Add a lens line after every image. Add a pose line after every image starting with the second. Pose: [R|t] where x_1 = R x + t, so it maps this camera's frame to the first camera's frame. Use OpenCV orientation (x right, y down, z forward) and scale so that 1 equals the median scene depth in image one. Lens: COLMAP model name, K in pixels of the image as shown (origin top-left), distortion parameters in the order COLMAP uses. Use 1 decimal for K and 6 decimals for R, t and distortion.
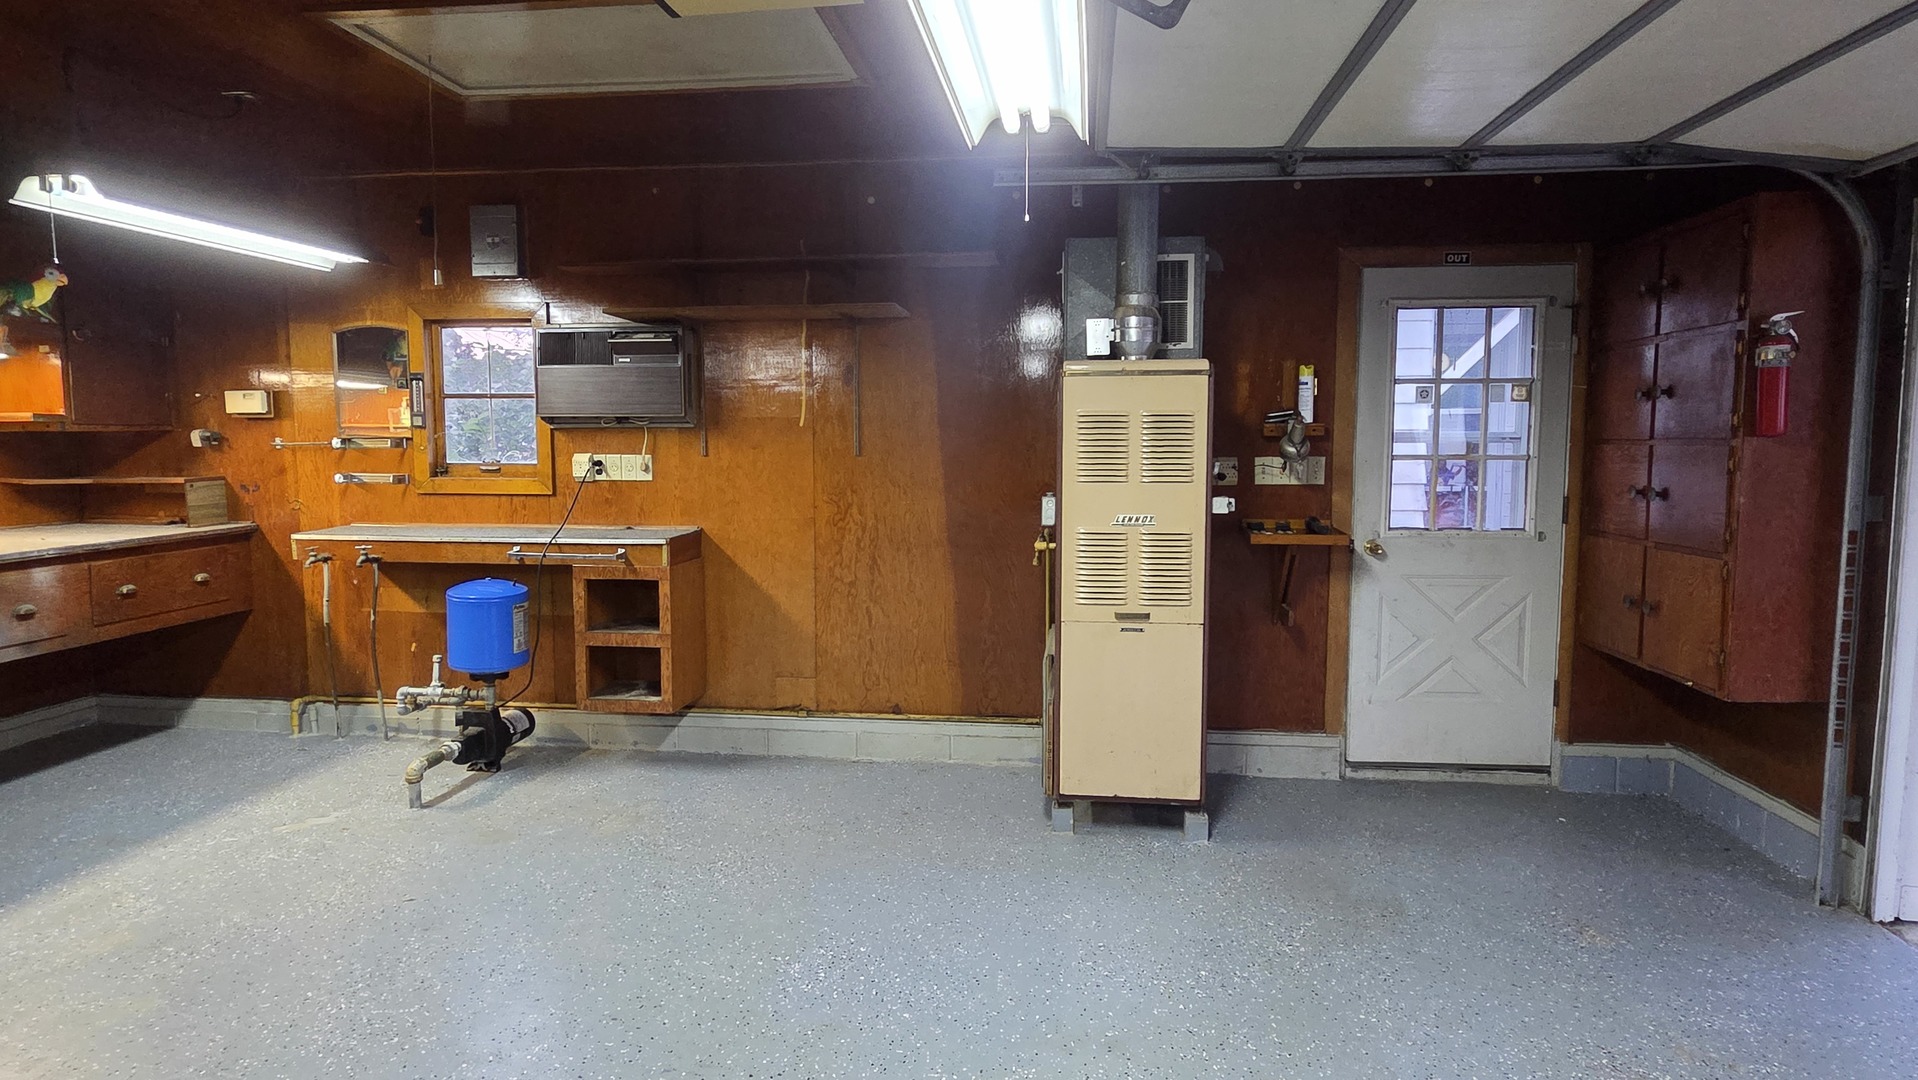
lens RADIAL K [[1028.4, 0, 955.3], [0, 1028.4, 528.0], [0, 0, 1]] dist [0.001757, 0.001098]
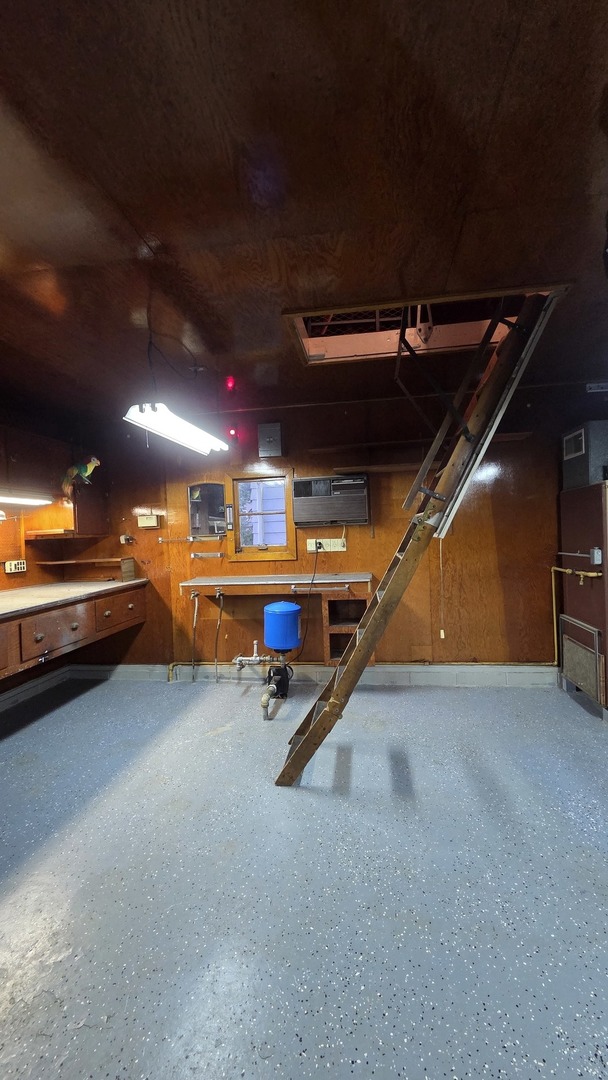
lens RADIAL K [[441.2, 0, 307.9], [0, 441.2, 540.7], [0, 0, 1]] dist [0.004166, -0.000053]
pose [[0.998988, -0.039020, -0.022362, -0.354951], [0.037290, 0.996622, -0.073173, -0.004709], [0.025142, 0.072265, 0.997069, 0.116330]]
